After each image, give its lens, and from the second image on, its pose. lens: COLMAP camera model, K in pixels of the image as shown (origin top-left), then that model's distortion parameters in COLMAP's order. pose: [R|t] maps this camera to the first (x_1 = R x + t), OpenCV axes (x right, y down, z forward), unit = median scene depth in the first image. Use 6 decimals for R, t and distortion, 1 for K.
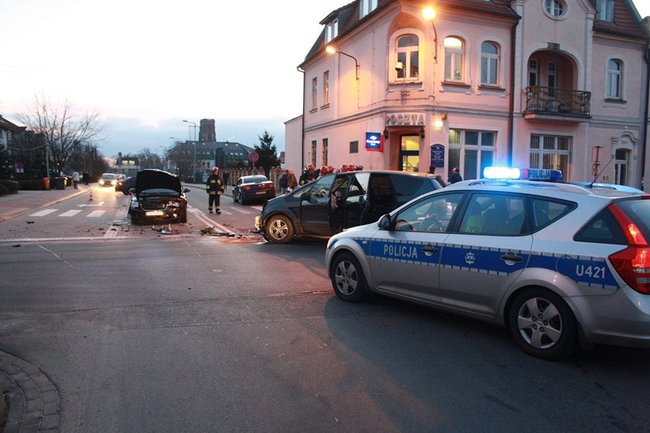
lens RADIAL K [[538.5, 0, 325.2], [0, 538.5, 208.1], [0, 0, 1]] dist [-0.154574, 0.129171]
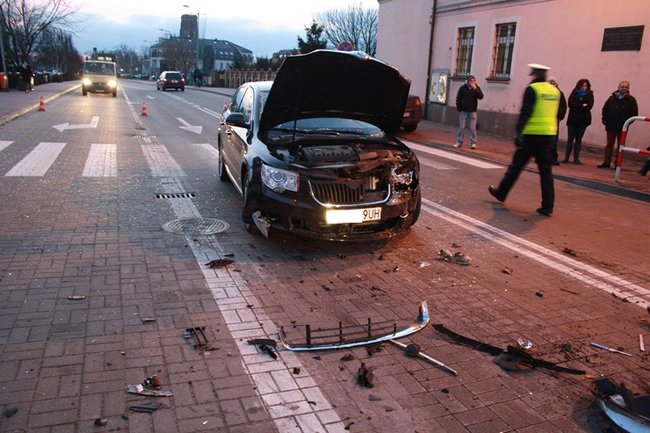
lens RADIAL K [[538.5, 0, 325.2], [0, 538.5, 208.1], [0, 0, 1]] dist [-0.154574, 0.129171]
pose [[0.998391, 0.033108, 0.046038, -0.276564], [-0.040559, 0.984316, 0.171687, -0.032417], [-0.039632, -0.173278, 0.984075, 0.574035]]
